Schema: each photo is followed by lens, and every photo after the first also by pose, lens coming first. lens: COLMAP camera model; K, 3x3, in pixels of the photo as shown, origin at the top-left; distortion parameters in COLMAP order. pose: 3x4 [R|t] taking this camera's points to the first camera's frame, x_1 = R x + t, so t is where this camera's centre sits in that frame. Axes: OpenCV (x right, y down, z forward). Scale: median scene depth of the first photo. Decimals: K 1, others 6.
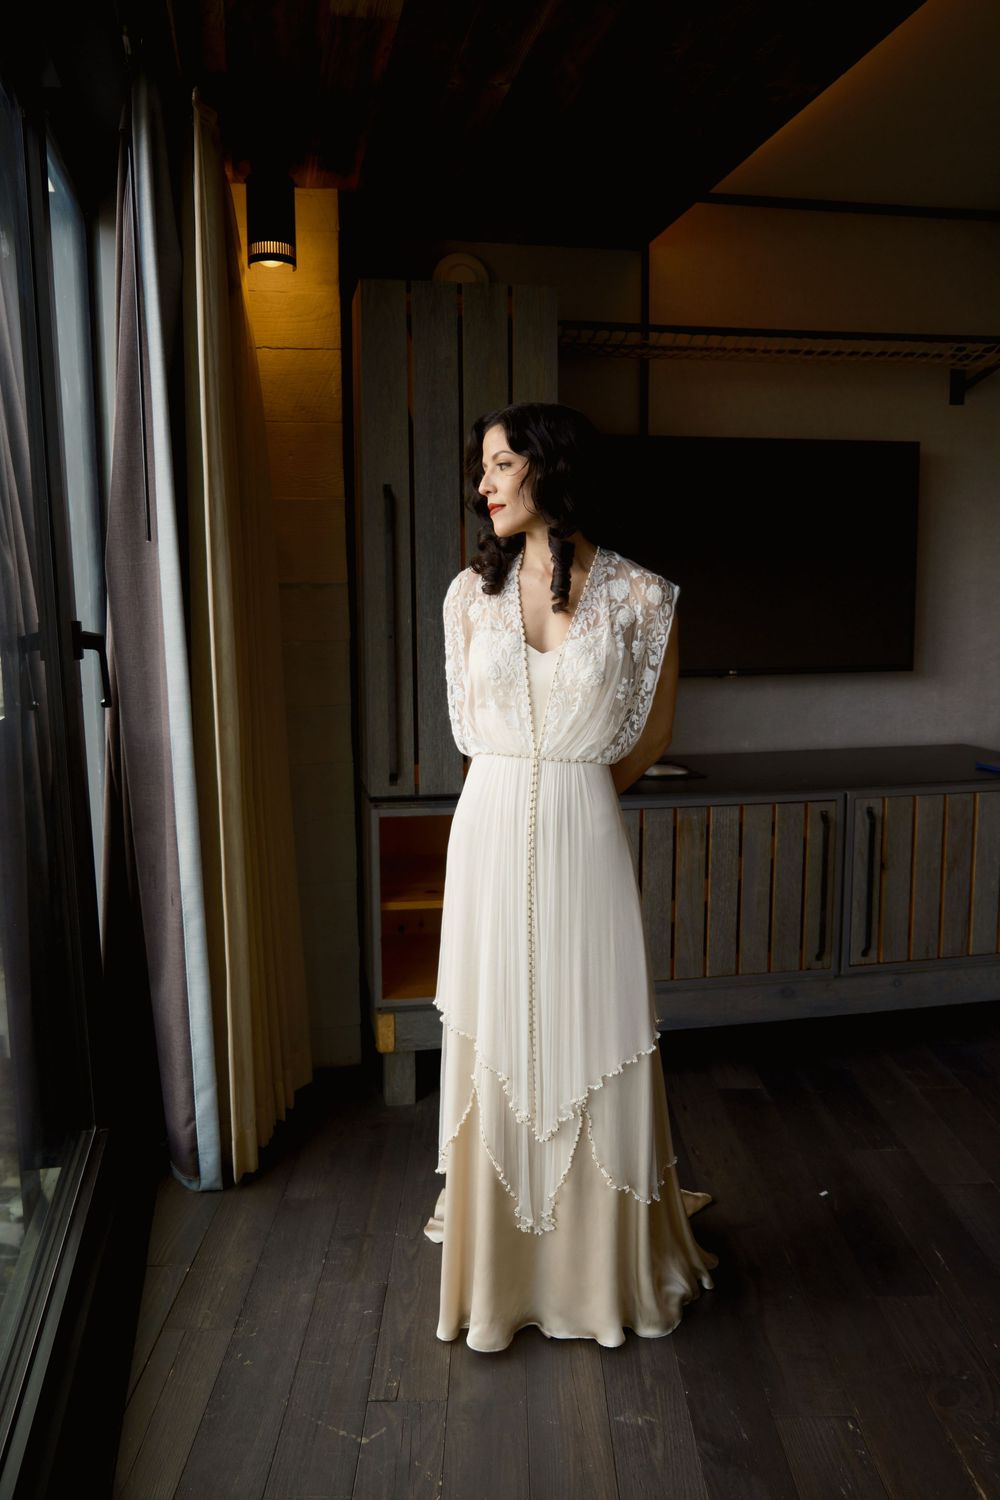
lens RADIAL K [[1213.5, 0, 471.0], [0, 1213.5, 751.8], [0, 0, 1]] dist [-0.020846, 0.029870]
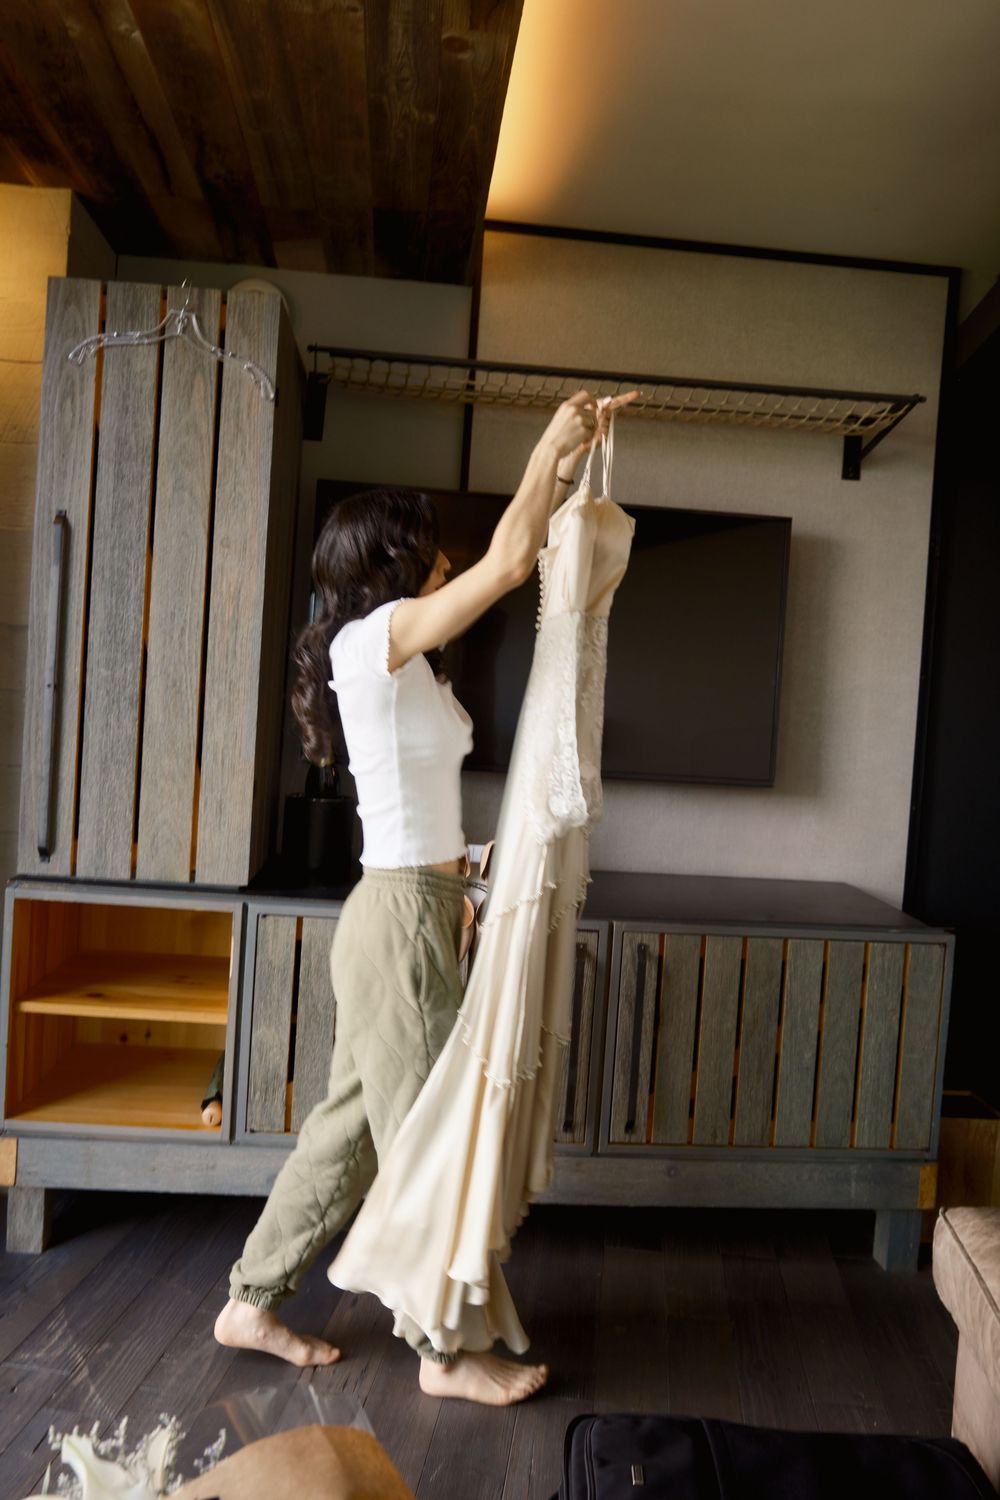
lens RADIAL K [[1213.5, 0, 497.1], [0, 1213.5, 755.1], [0, 0, 1]] dist [-0.020846, 0.029870]
pose [[0.990400, 0.075606, -0.115720, 0.321166], [-0.086324, 0.992139, -0.090598, 0.002775], [0.107960, 0.099718, 0.989141, 0.184555]]
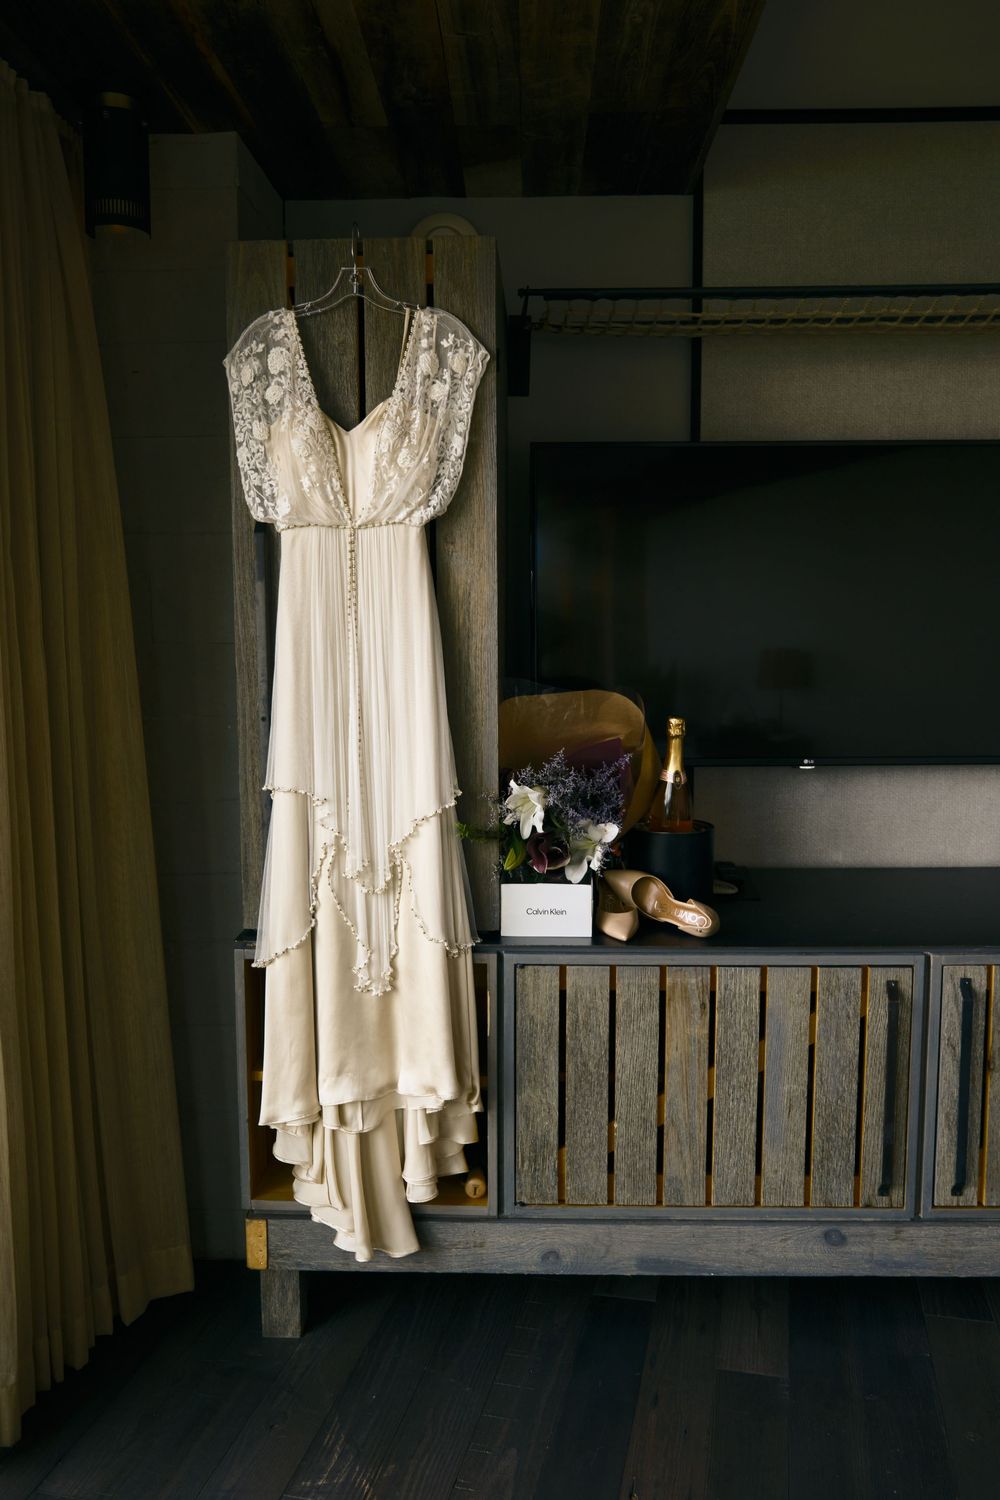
lens RADIAL K [[1213.5, 0, 502.5], [0, 1213.5, 746.6], [0, 0, 1]] dist [-0.020846, 0.029870]
pose [[0.975531, 0.029099, -0.217926, 0.222465], [-0.032789, 0.999373, -0.013332, -0.067370], [0.217401, 0.020152, 0.975874, 0.283043]]
